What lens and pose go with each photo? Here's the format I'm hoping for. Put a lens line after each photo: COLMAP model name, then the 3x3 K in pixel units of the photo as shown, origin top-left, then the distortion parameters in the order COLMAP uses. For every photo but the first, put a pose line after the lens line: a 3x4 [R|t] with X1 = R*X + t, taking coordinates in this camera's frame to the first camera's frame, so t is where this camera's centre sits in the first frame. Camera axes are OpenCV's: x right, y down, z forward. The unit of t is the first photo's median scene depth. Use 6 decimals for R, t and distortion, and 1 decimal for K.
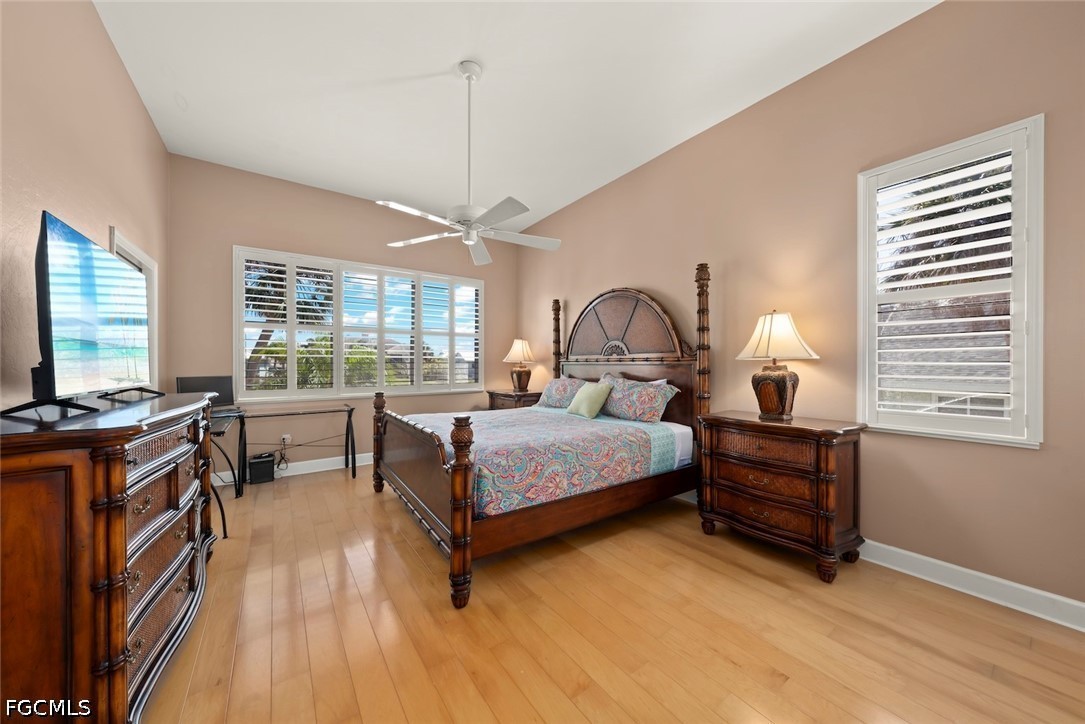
lens RADIAL K [[371.2, 0, 540.0], [0, 371.2, 361.5], [0, 0, 1]] dist [0.000574, -0.000153]
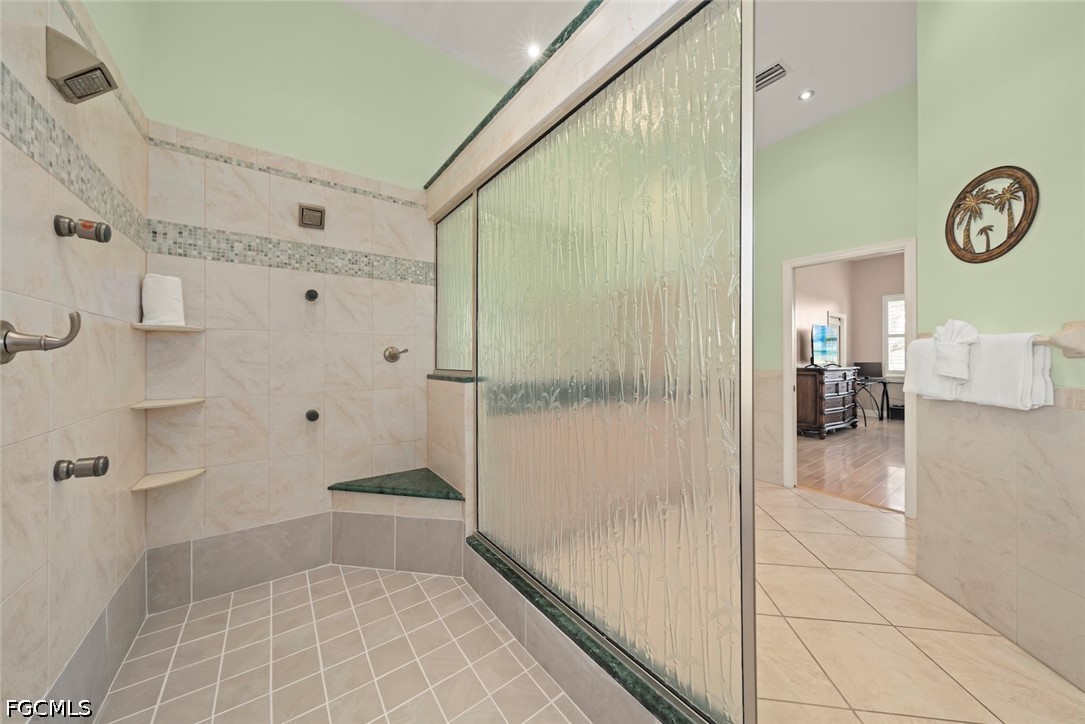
lens RADIAL K [[371.2, 0, 539.9], [0, 371.2, 359.0], [0, 0, 1]] dist [0.000574, -0.000153]
pose [[0.008988, 0.002452, -0.999957, 1.481500], [0.000785, 0.999997, 0.002459, 0.017696], [0.999959, -0.000808, 0.008986, -1.106662]]
